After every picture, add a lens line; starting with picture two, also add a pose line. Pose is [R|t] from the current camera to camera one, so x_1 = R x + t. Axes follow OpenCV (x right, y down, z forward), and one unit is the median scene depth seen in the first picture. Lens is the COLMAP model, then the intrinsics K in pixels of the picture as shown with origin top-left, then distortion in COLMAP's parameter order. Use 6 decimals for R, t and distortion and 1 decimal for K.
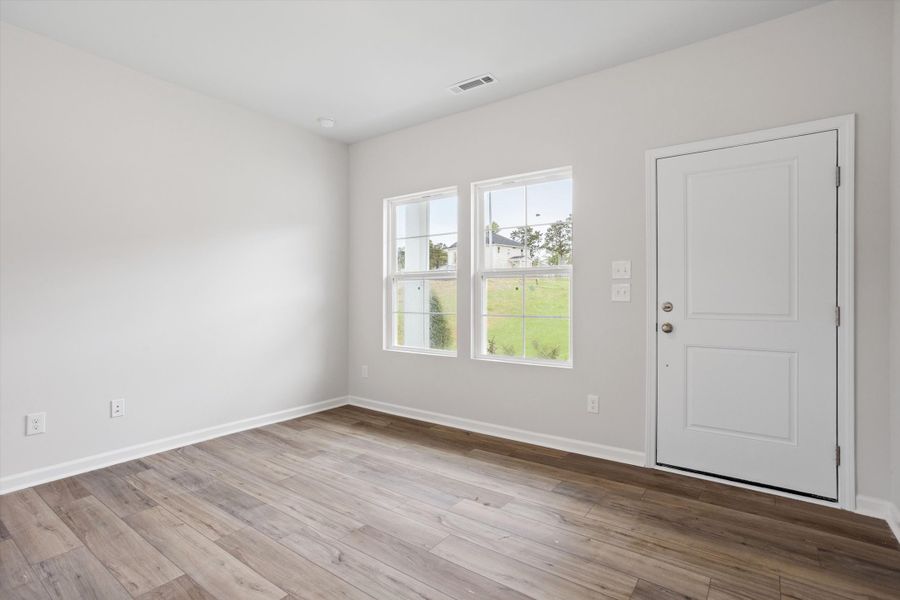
lens RADIAL K [[439.7, 0, 455.7], [0, 439.7, 296.2], [0, 0, 1]] dist [-0.045128, 0.024179]
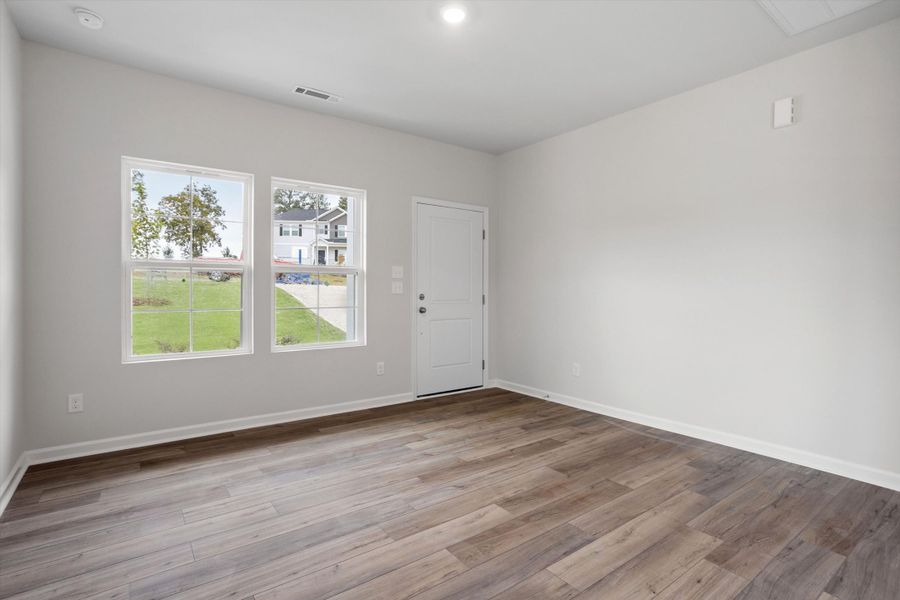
lens RADIAL K [[439.7, 0, 449.5], [0, 439.7, 293.1], [0, 0, 1]] dist [-0.045128, 0.024179]
pose [[0.301374, -0.005070, 0.953492, -1.024722], [-0.003246, 0.999975, 0.006343, -0.000155], [-0.953500, -0.005007, 0.301350, 0.412730]]
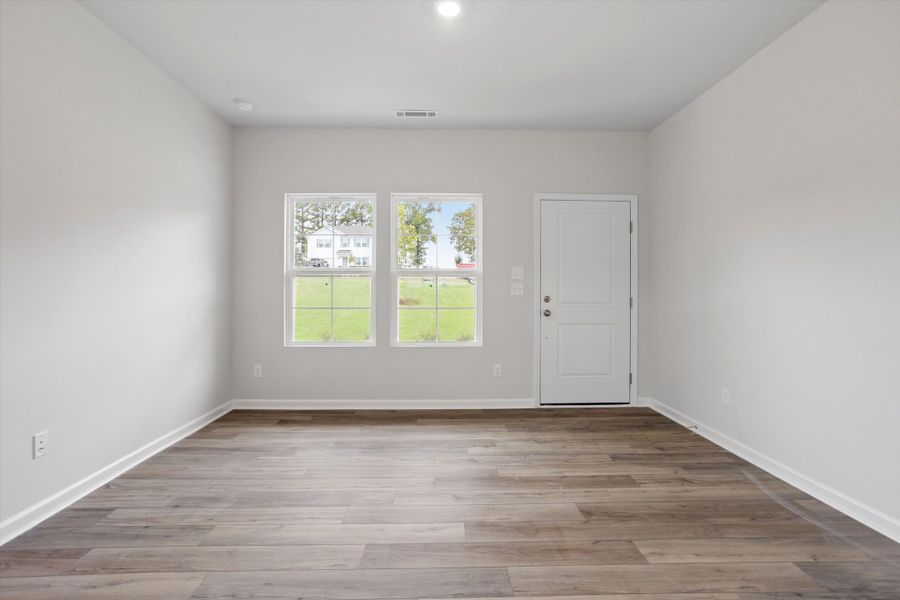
lens RADIAL K [[439.7, 0, 453.7], [0, 439.7, 292.2], [0, 0, 1]] dist [-0.045128, 0.024179]
pose [[0.791935, -0.000486, 0.610605, -0.697307], [-0.000533, 0.999999, 0.001486, -0.001407], [-0.610605, -0.001502, 0.791934, -0.008958]]
